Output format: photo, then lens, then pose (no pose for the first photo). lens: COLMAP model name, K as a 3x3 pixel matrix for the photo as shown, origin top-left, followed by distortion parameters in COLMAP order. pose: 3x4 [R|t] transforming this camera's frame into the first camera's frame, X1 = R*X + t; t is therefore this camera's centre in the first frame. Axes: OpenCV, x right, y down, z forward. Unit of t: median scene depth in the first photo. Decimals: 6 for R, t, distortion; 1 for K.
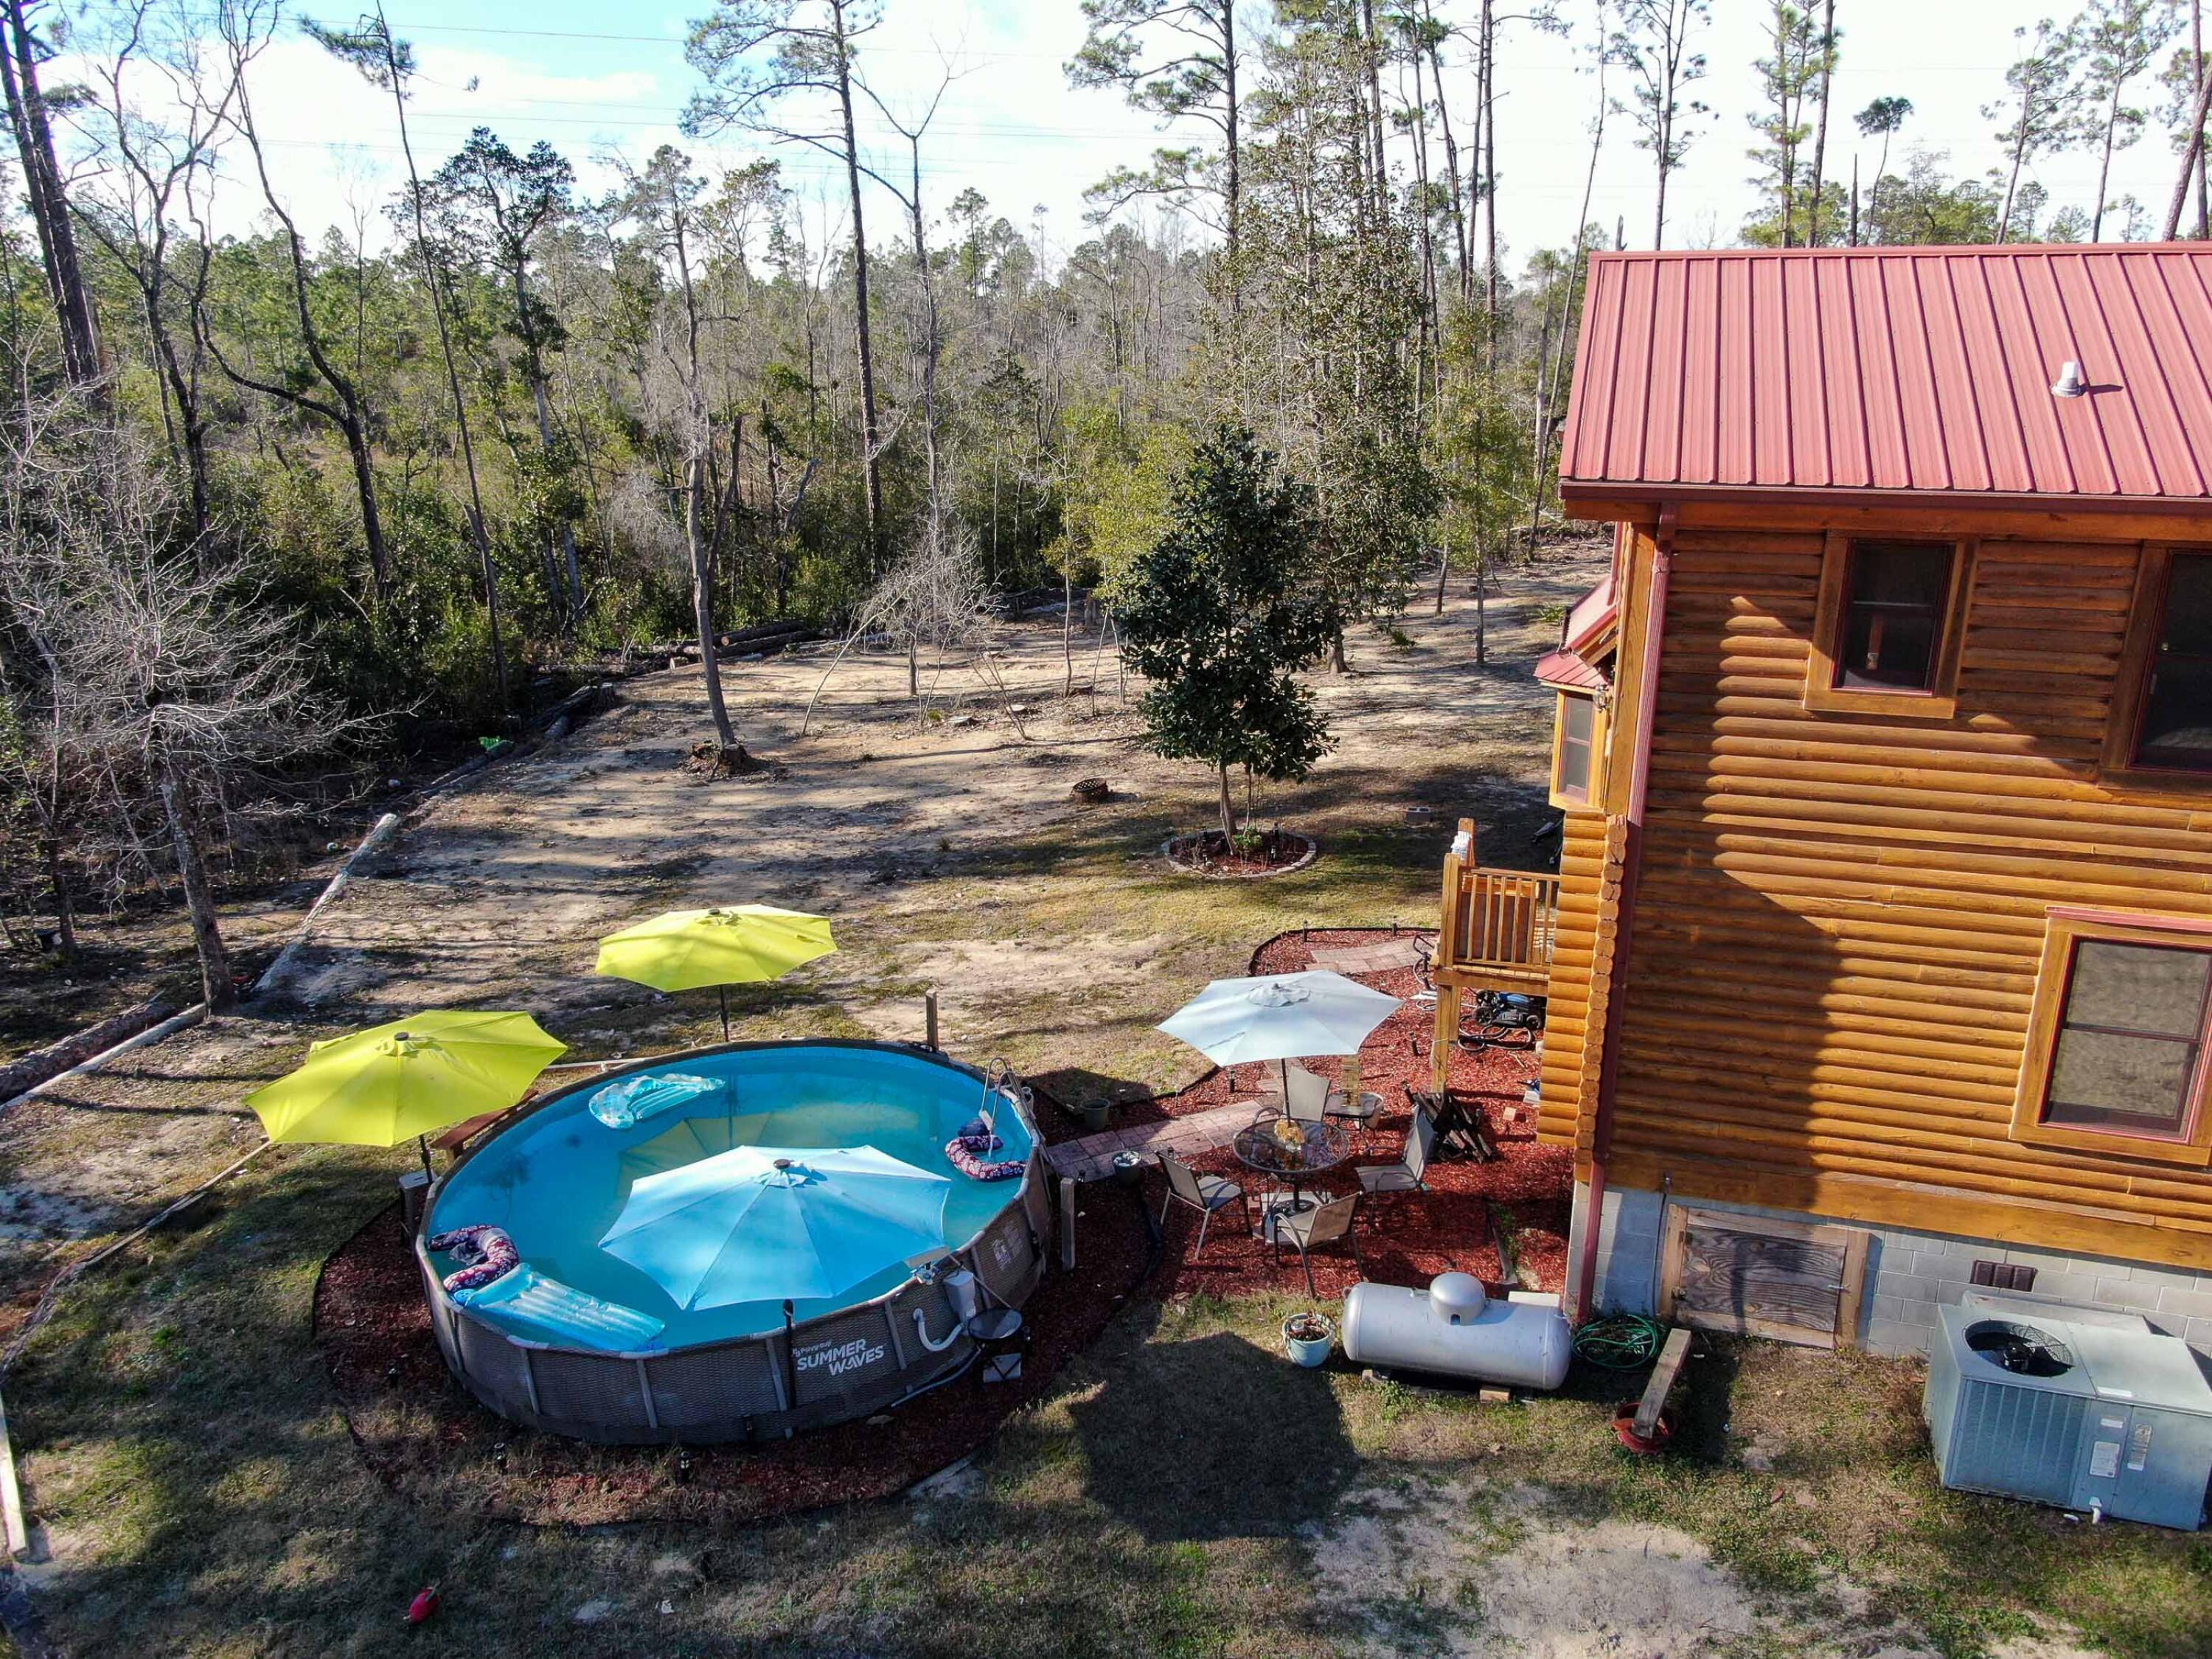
lens RADIAL K [[1594.6, 0, 1106.8], [0, 1594.6, 828.6], [0, 0, 1]] dist [-0.016078, 0.003775]
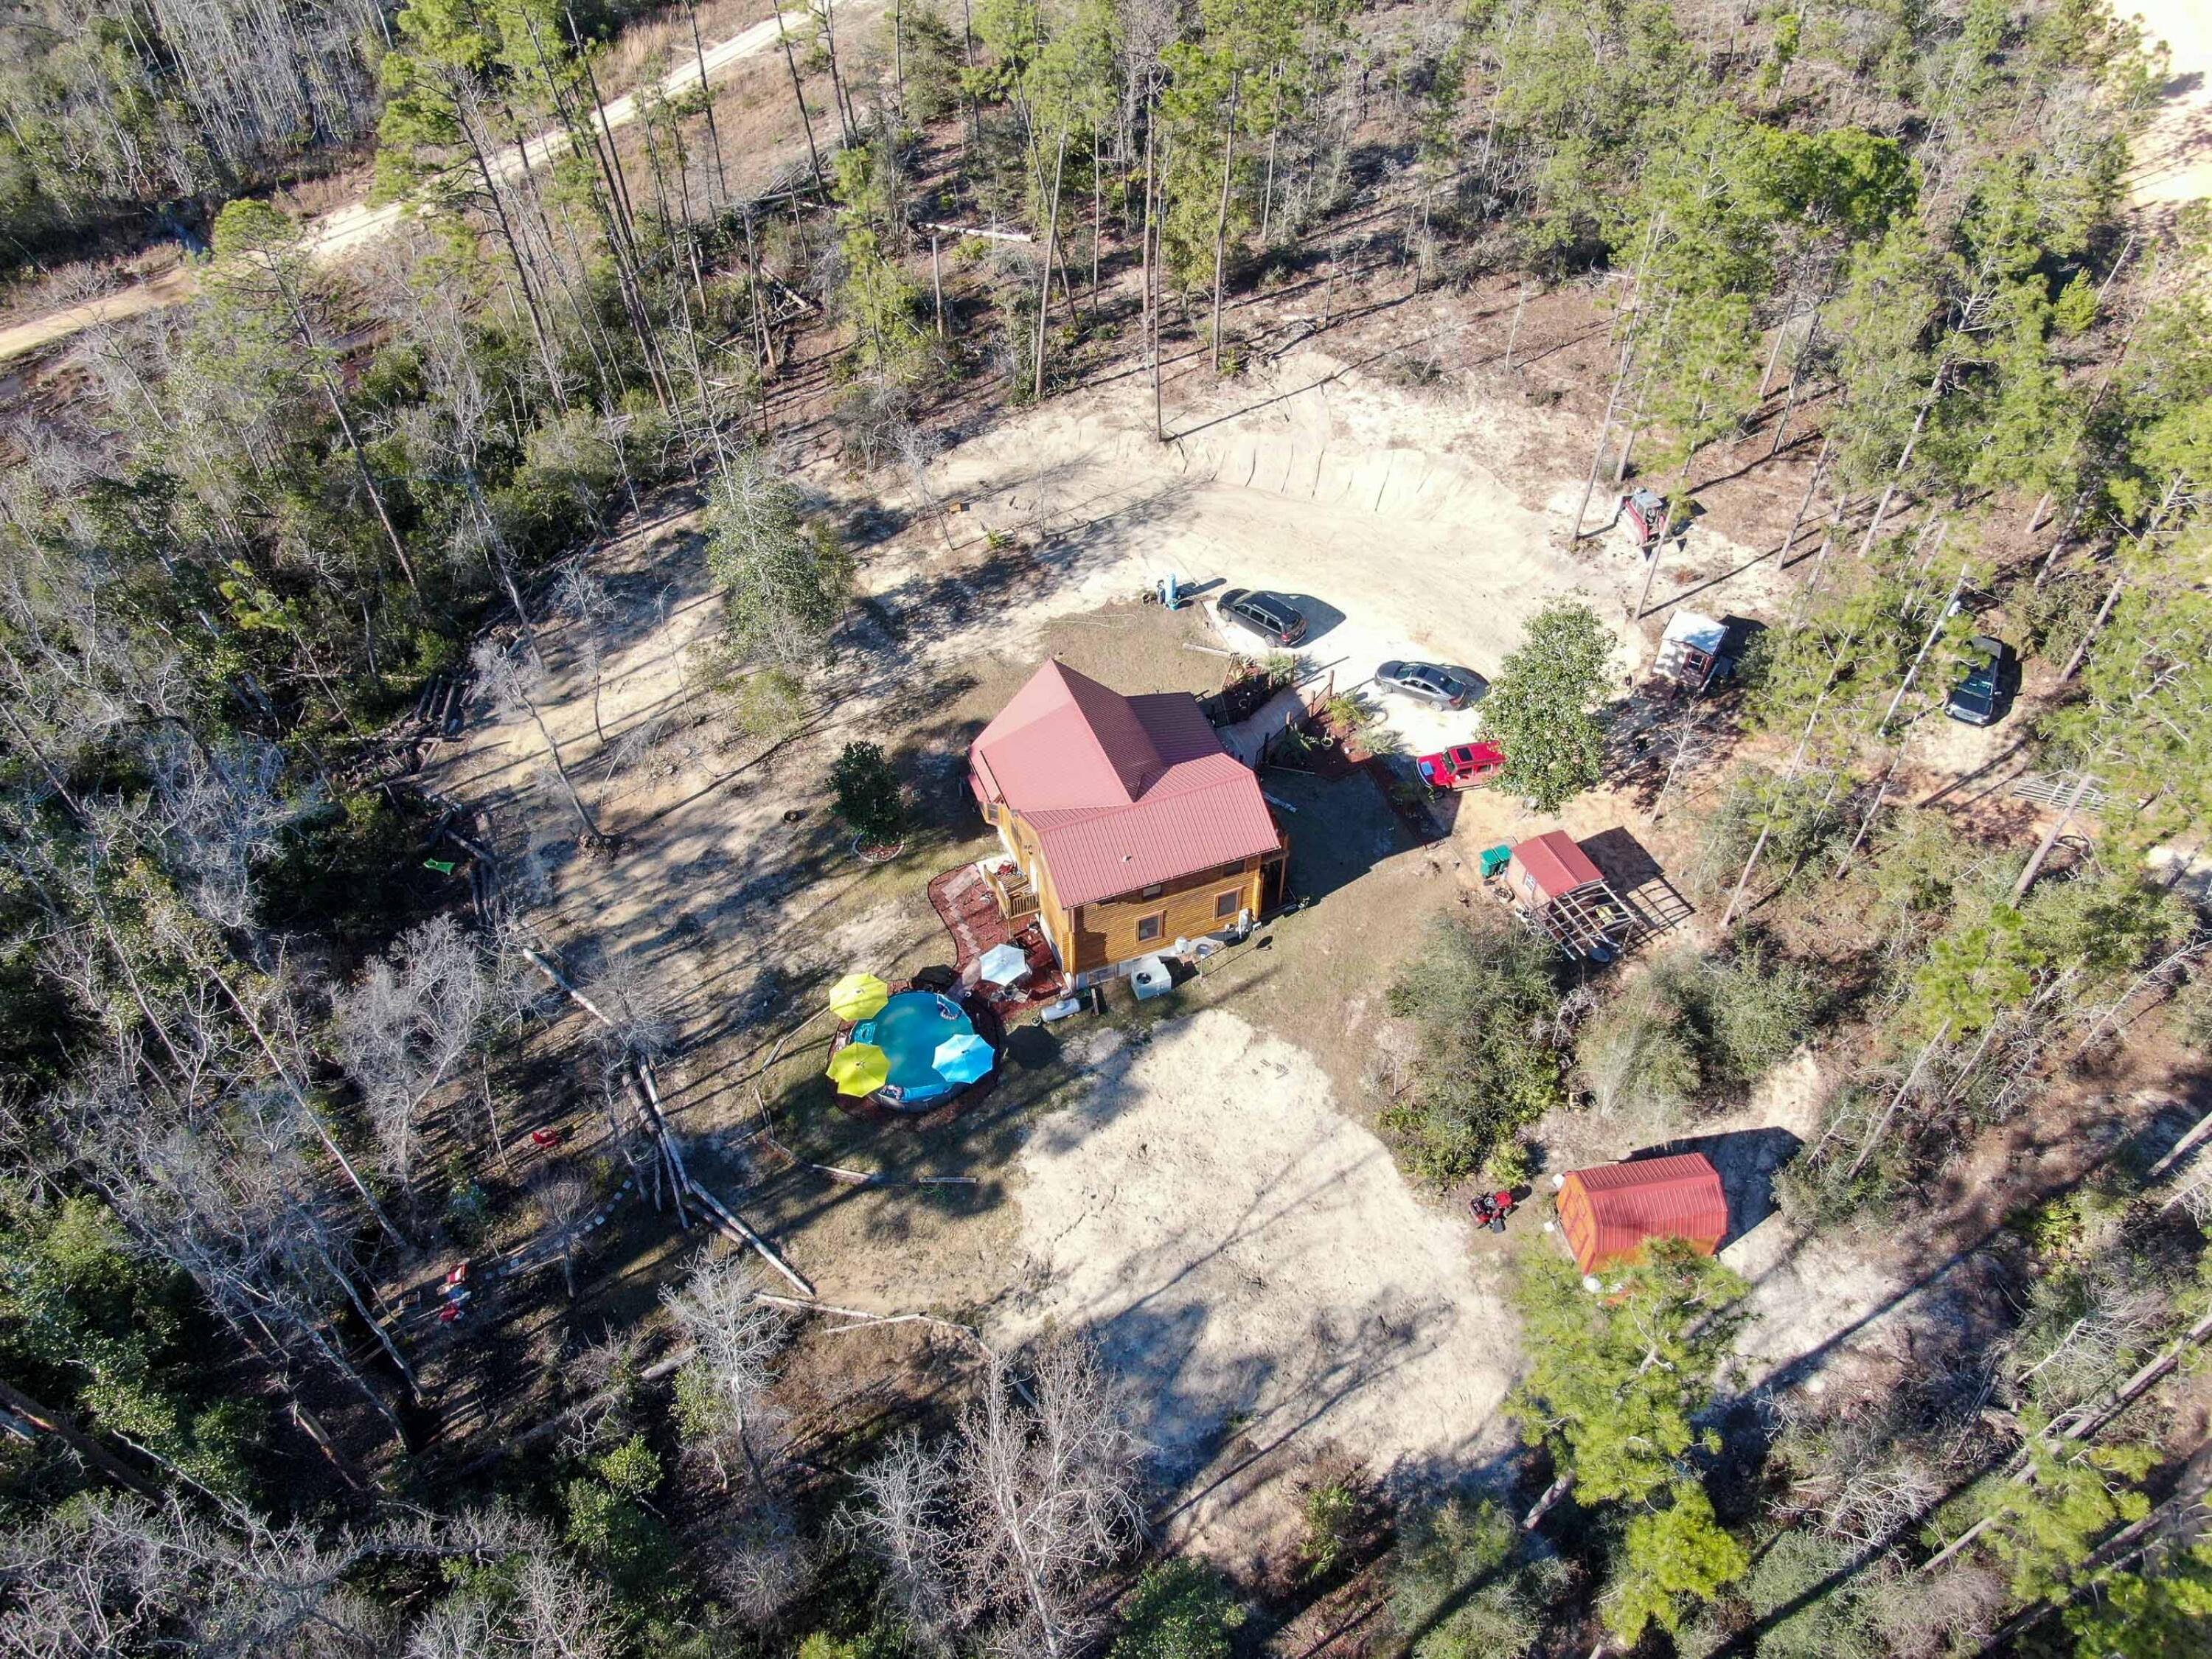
lens RADIAL K [[1594.6, 0, 1112.0], [0, 1594.6, 820.9], [0, 0, 1]] dist [-0.016078, 0.003775]
pose [[0.780499, -0.452692, 0.431151, -1.067147], [0.177188, 0.821576, 0.541865, -1.964821], [-0.599521, -0.346531, 0.721451, -1.772694]]
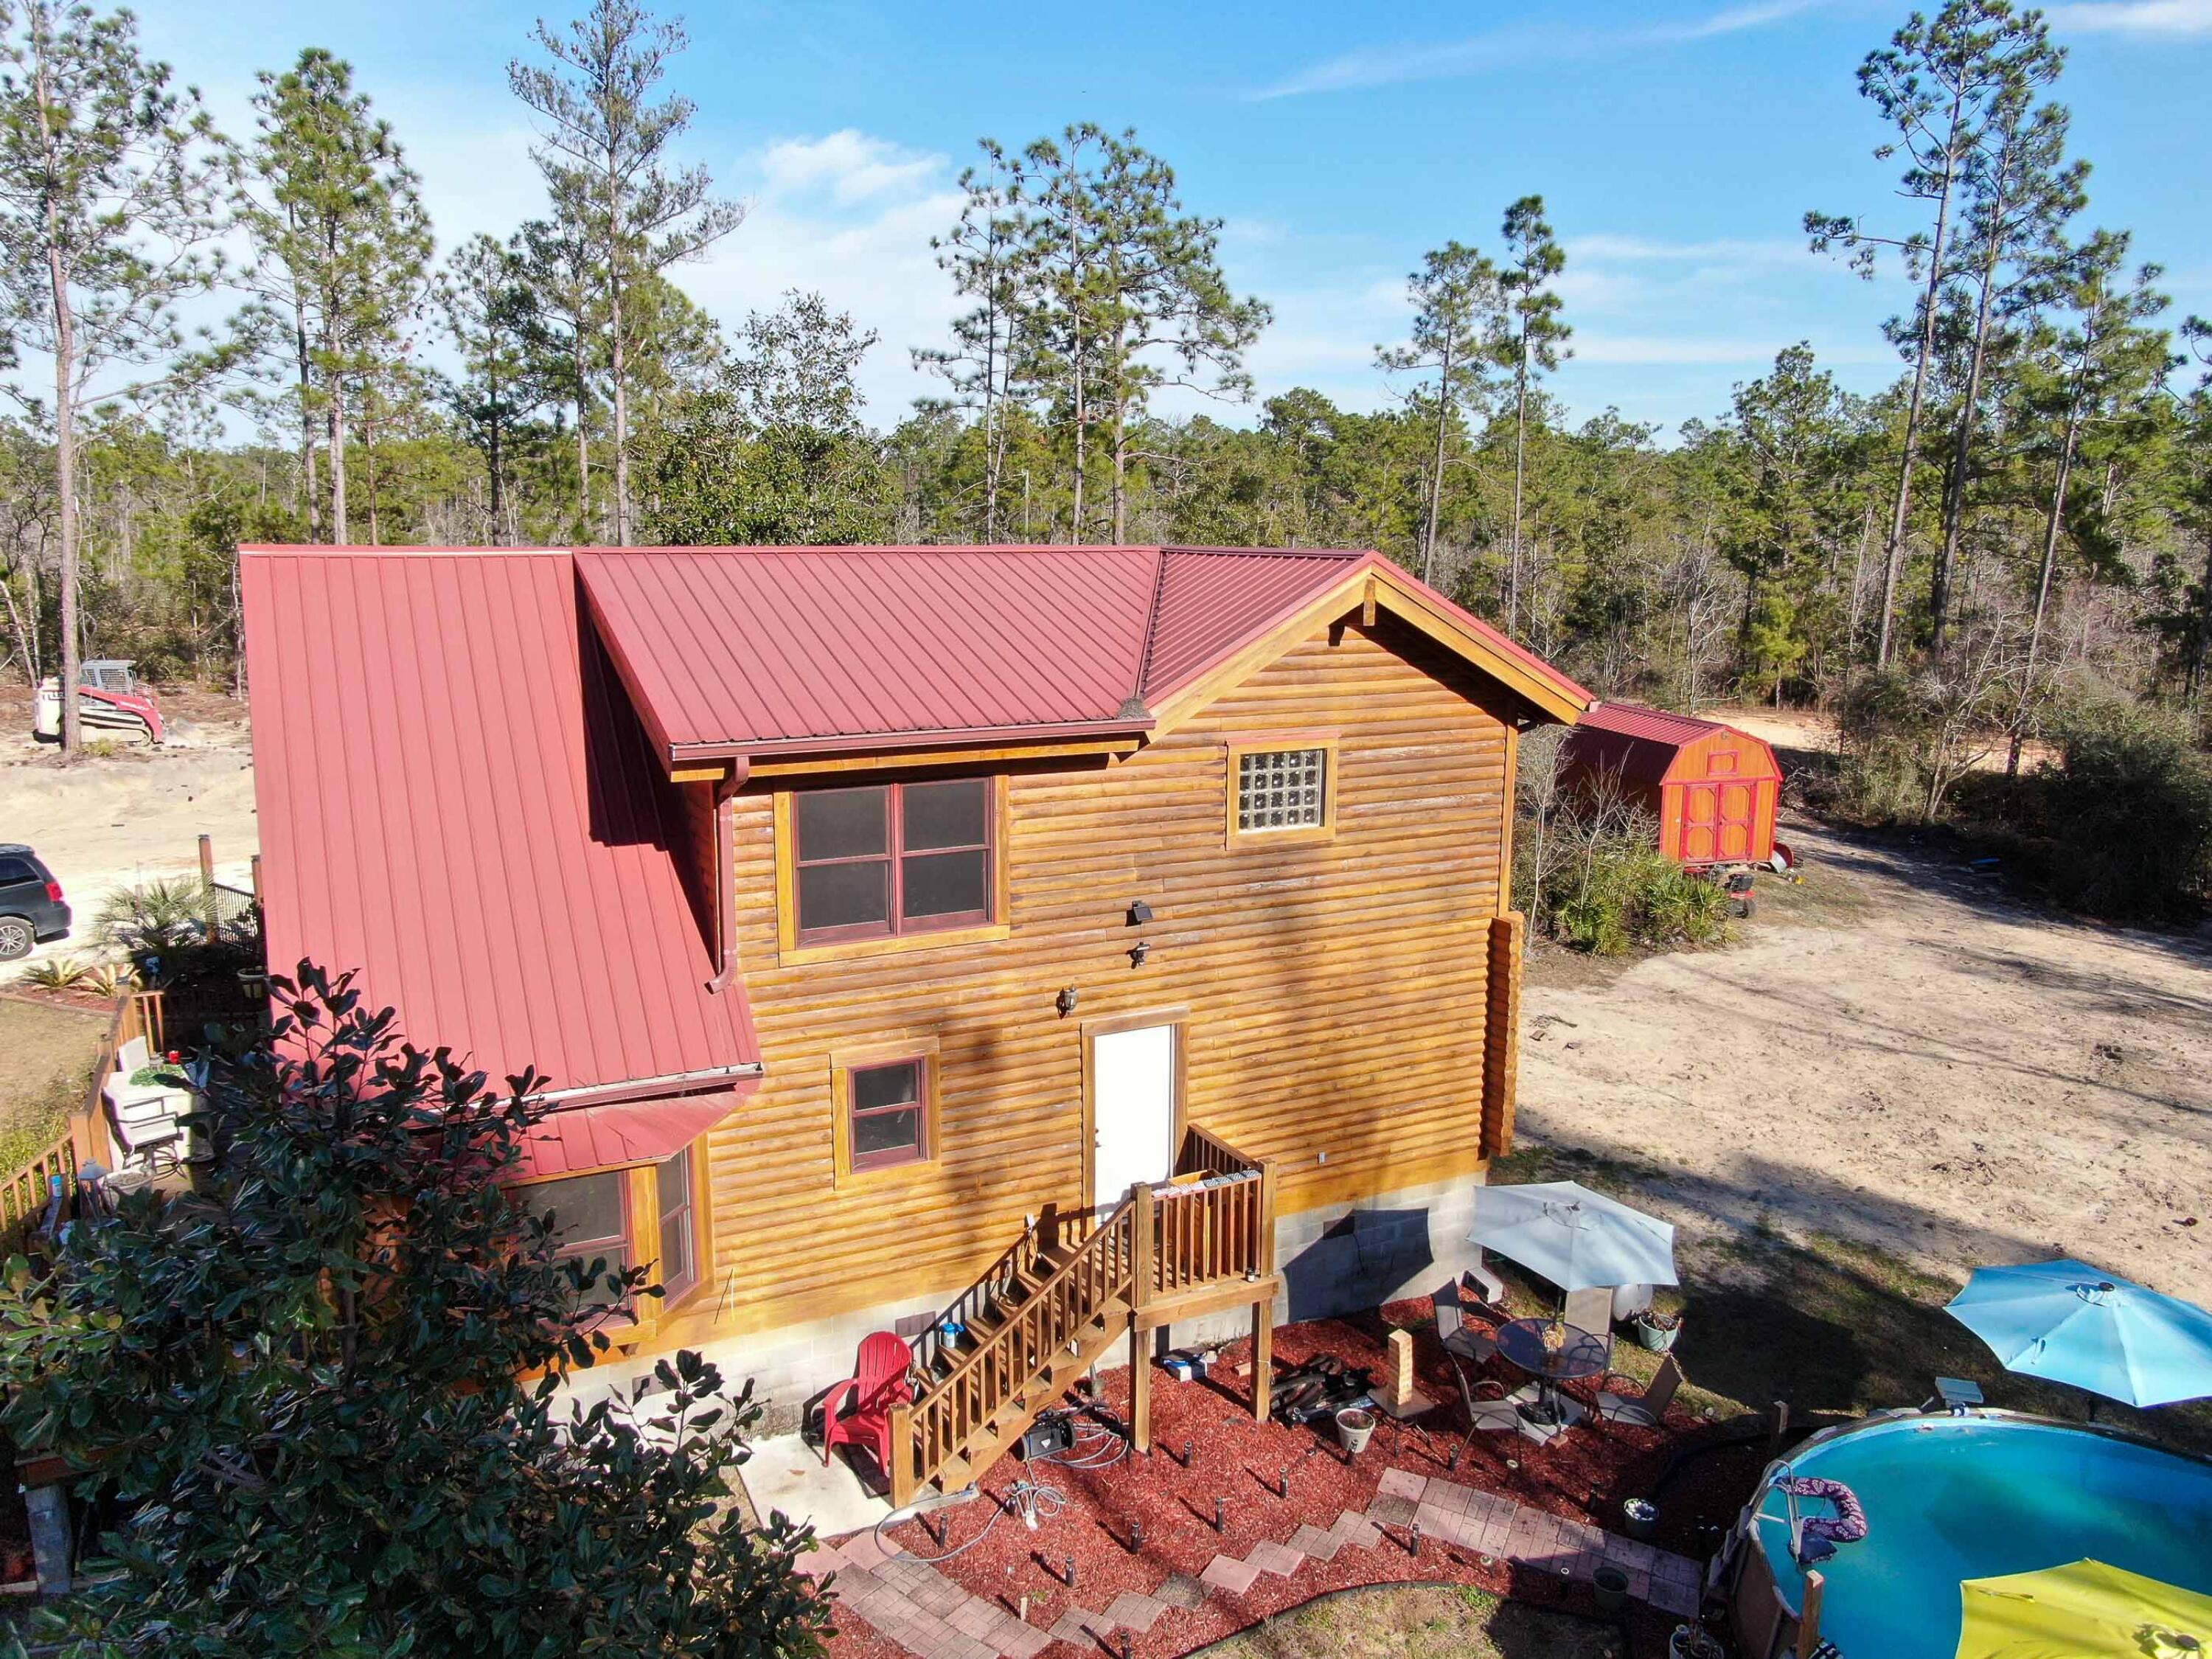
lens RADIAL K [[1594.6, 0, 1109.1], [0, 1594.6, 826.5], [0, 0, 1]] dist [-0.016078, 0.003775]
pose [[-0.696459, -0.131864, 0.705377, -0.285855], [0.204150, 0.905945, 0.370927, -0.425096], [-0.687944, 0.402338, -0.604034, 1.249883]]
